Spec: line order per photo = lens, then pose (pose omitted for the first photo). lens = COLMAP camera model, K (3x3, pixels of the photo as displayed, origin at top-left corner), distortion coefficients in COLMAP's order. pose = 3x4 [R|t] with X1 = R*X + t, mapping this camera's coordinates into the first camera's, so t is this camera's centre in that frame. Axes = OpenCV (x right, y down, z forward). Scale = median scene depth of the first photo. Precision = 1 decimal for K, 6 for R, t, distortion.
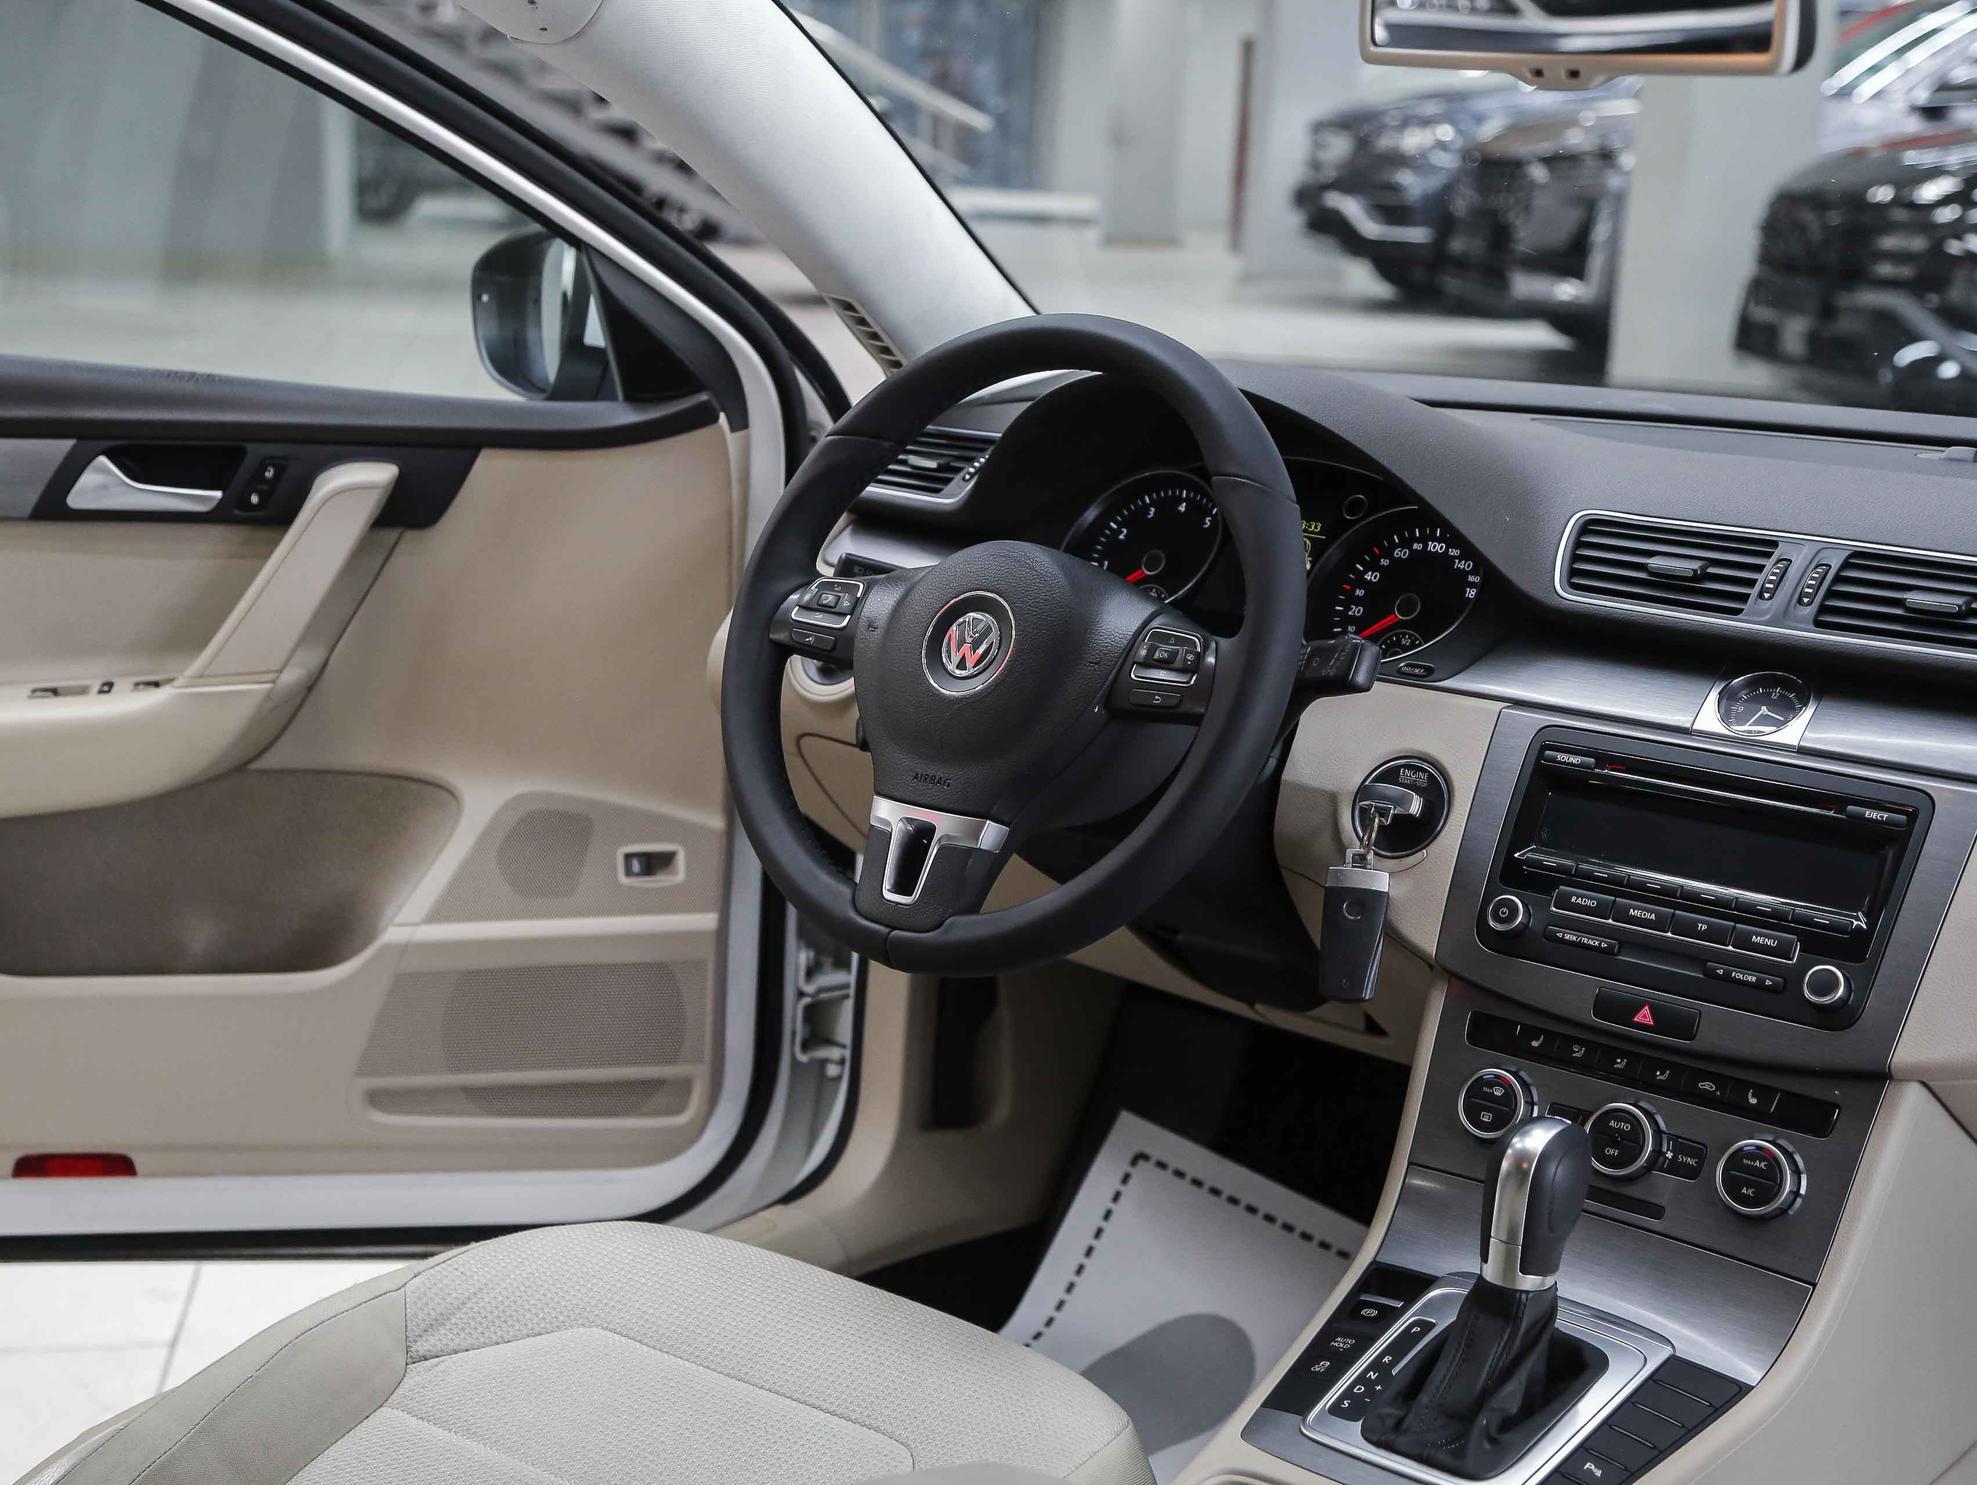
lens RADIAL K [[2626.4, 0, 988.5], [0, 2626.4, 742.5], [0, 0, 1]] dist [0.020099, 0.091949]
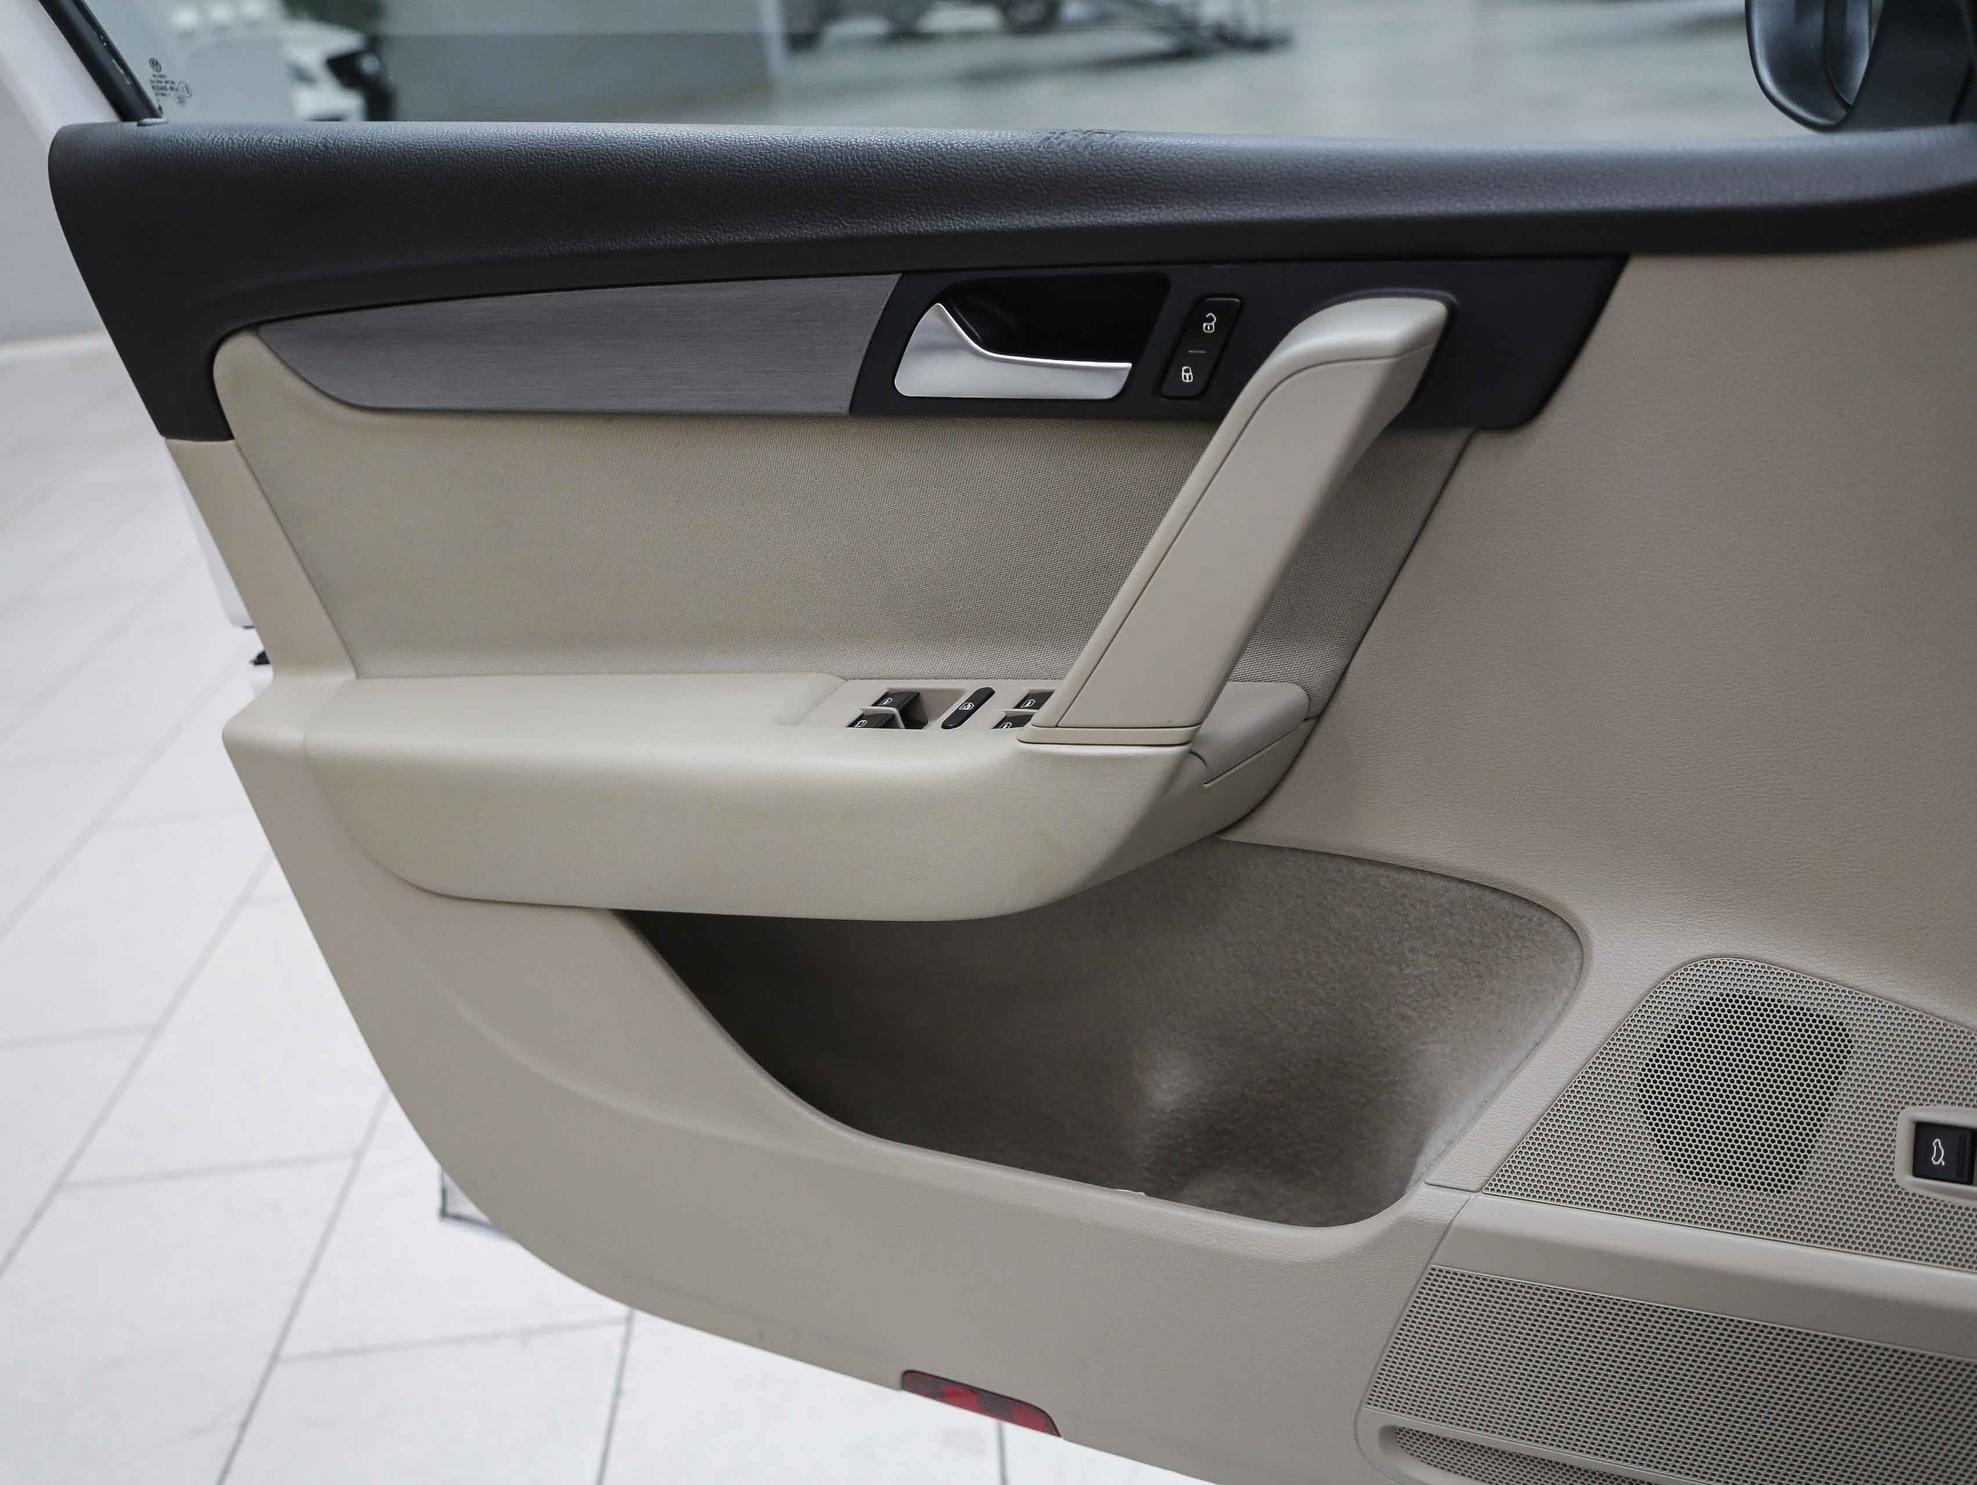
lens RADIAL K [[1894.6, 0, 988.5], [0, 1894.6, 742.5], [0, 0, 1]] dist [-0.033294, -0.006934]
pose [[0.793824, 0.105803, -0.598873, -0.099813], [-0.015559, 0.987961, 0.153919, -0.096551], [0.607949, -0.112867, 0.785913, 0.839242]]
